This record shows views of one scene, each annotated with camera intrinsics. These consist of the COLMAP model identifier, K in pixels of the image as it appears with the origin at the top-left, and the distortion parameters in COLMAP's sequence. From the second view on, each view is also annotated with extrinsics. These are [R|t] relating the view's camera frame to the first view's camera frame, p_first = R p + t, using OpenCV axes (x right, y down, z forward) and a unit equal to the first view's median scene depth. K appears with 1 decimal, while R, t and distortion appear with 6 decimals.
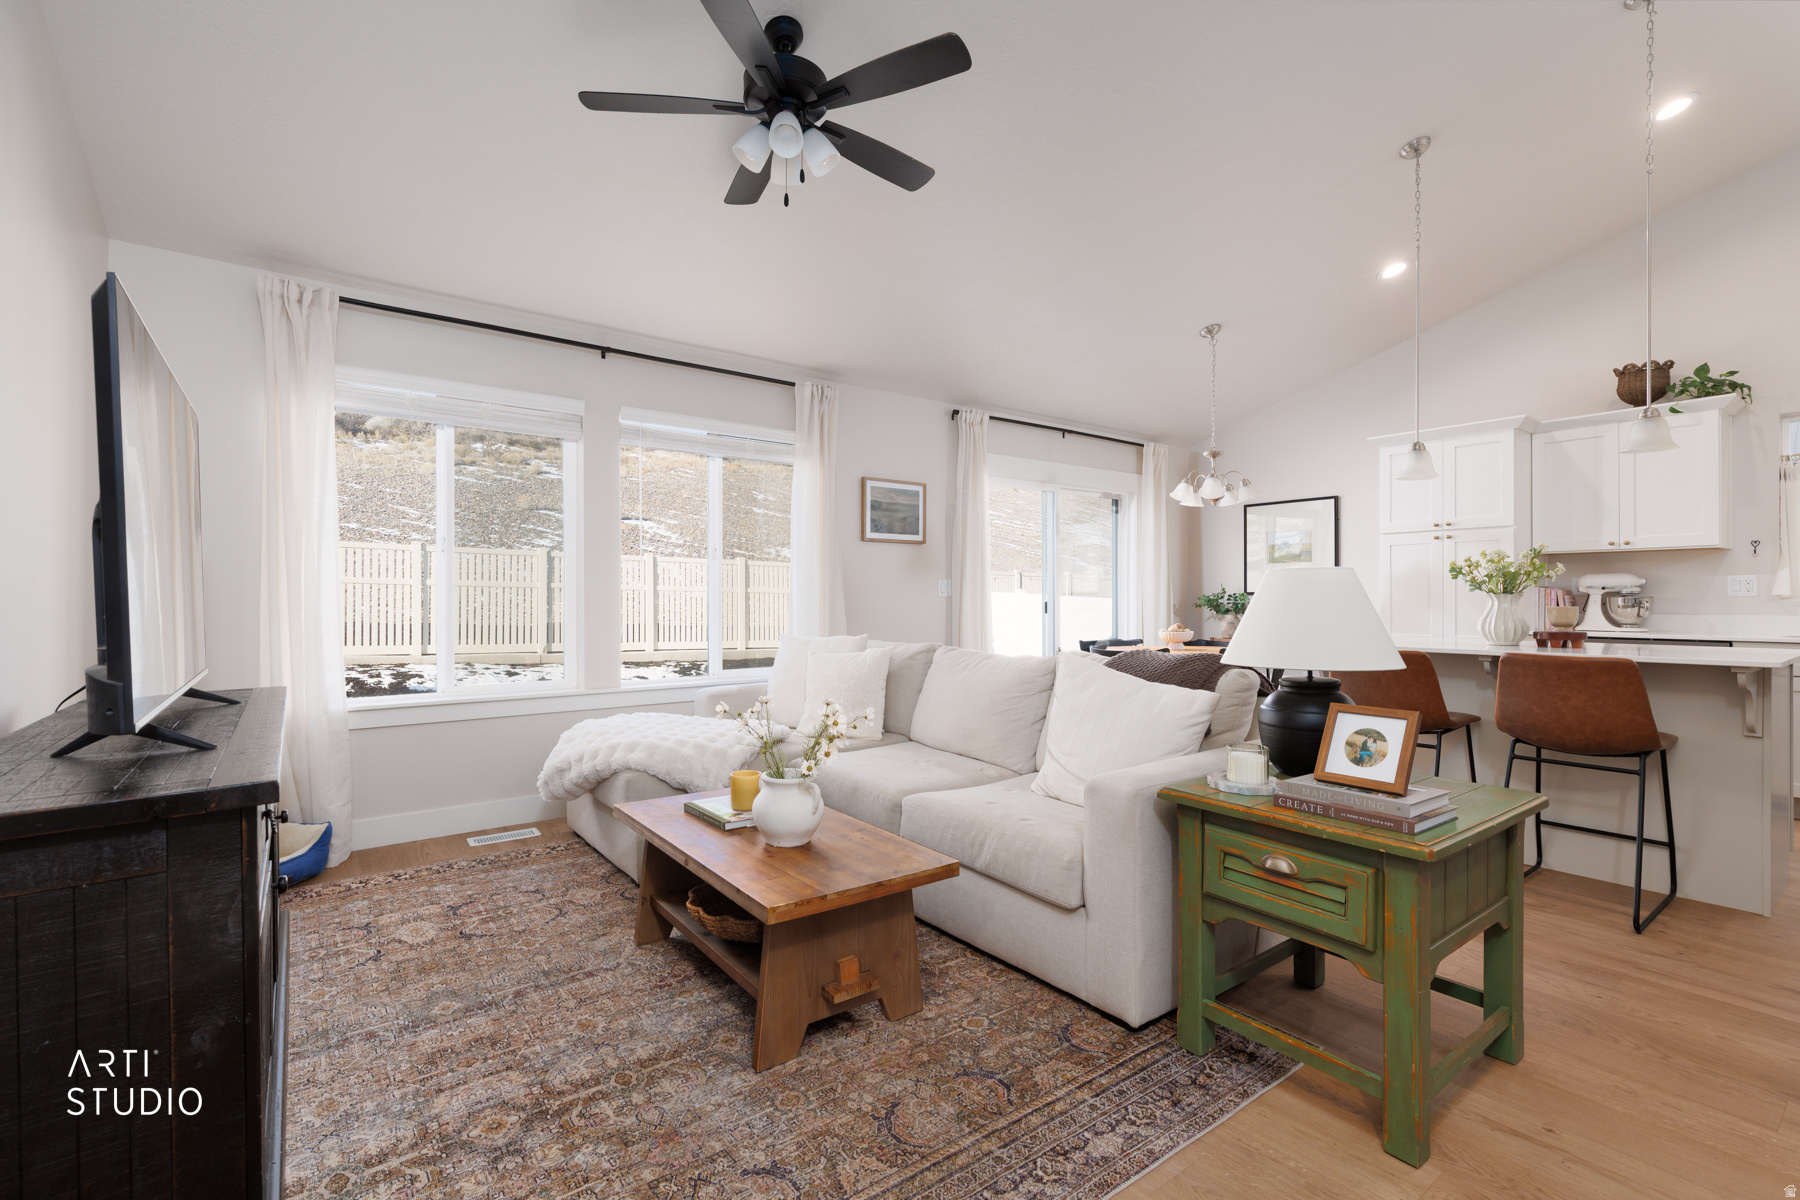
lens RADIAL K [[807.3, 0, 908.2], [0, 807.3, 584.4], [0, 0, 1]] dist [0.003524, 0.001040]
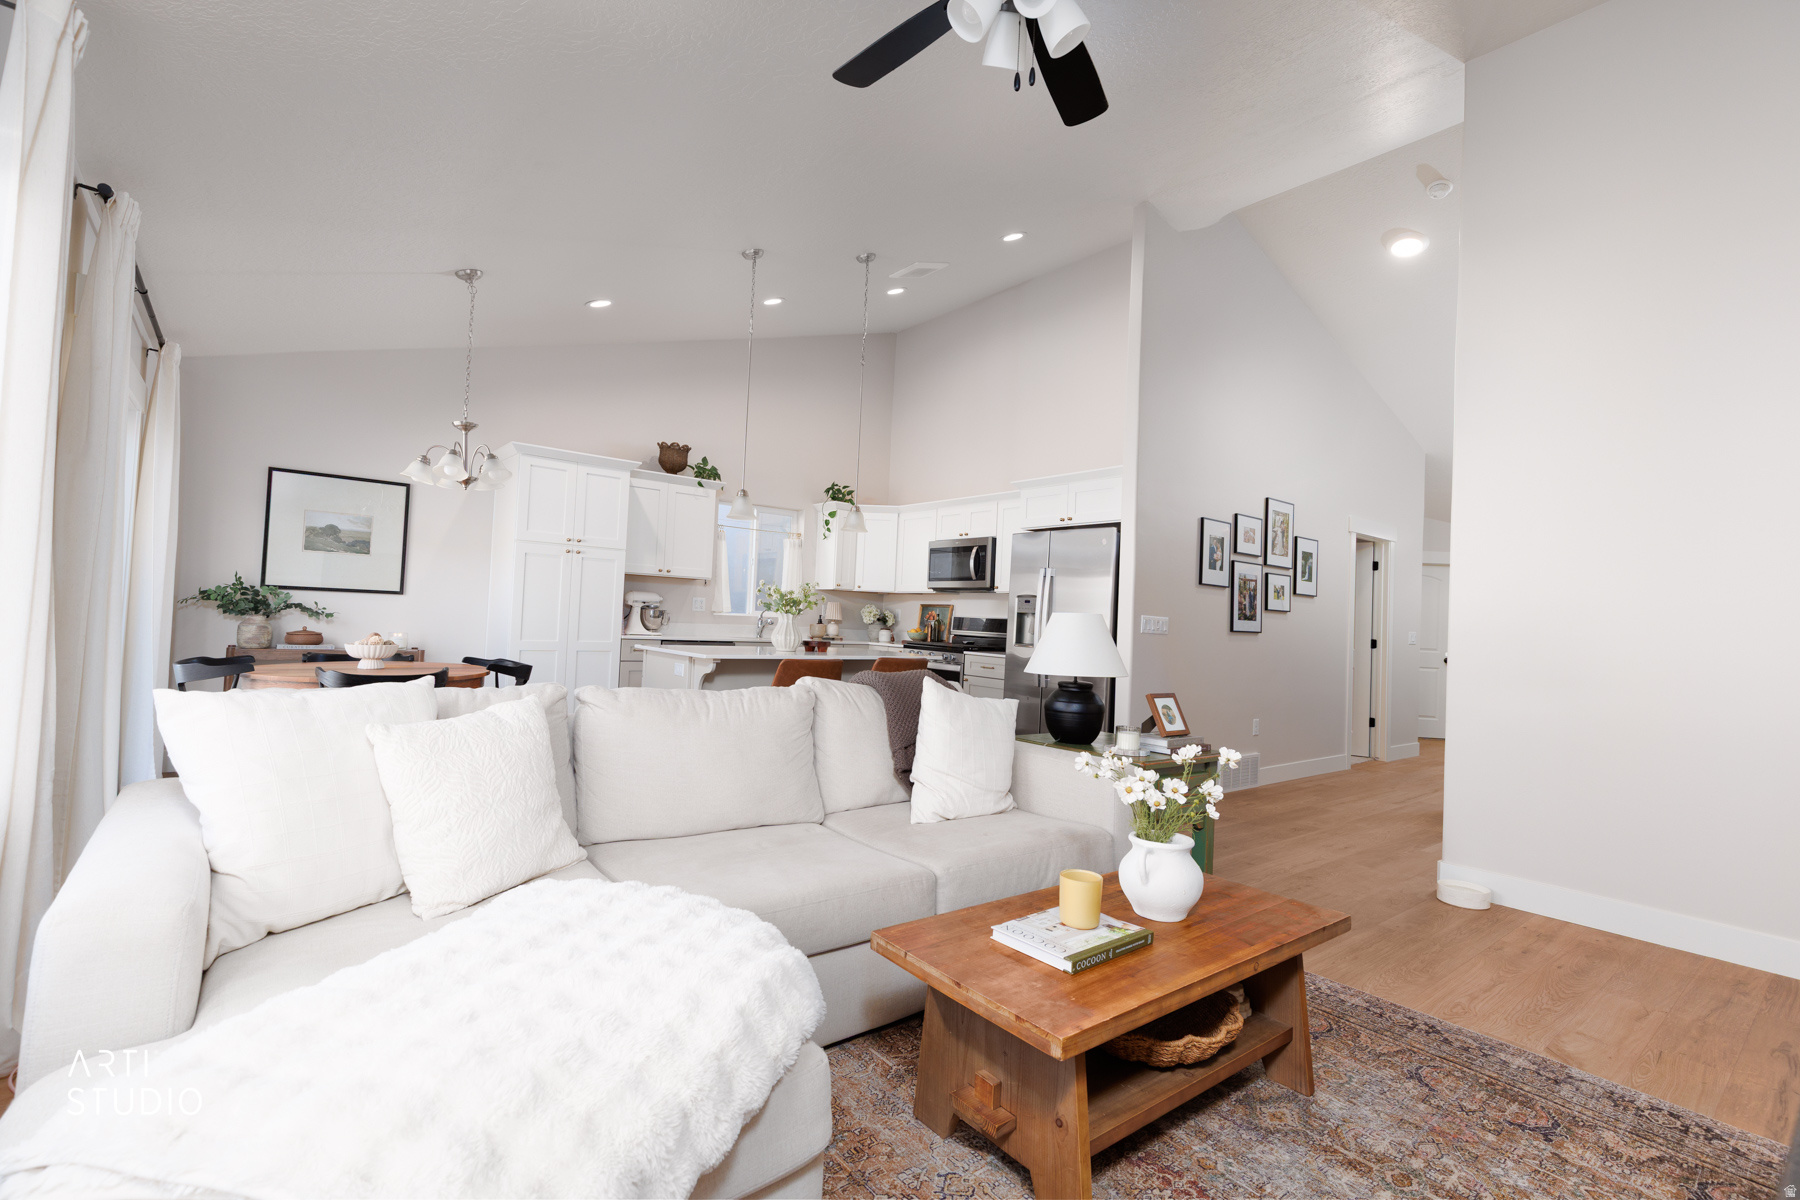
lens RADIAL K [[807.3, 0, 895.5], [0, 807.3, 598.0], [0, 0, 1]] dist [0.003524, 0.001040]
pose [[-0.025959, 0.026432, 0.999313, -1.150252], [-0.065032, 0.997488, -0.028073, 0.018410], [-0.997546, -0.065716, -0.024175, 1.483935]]
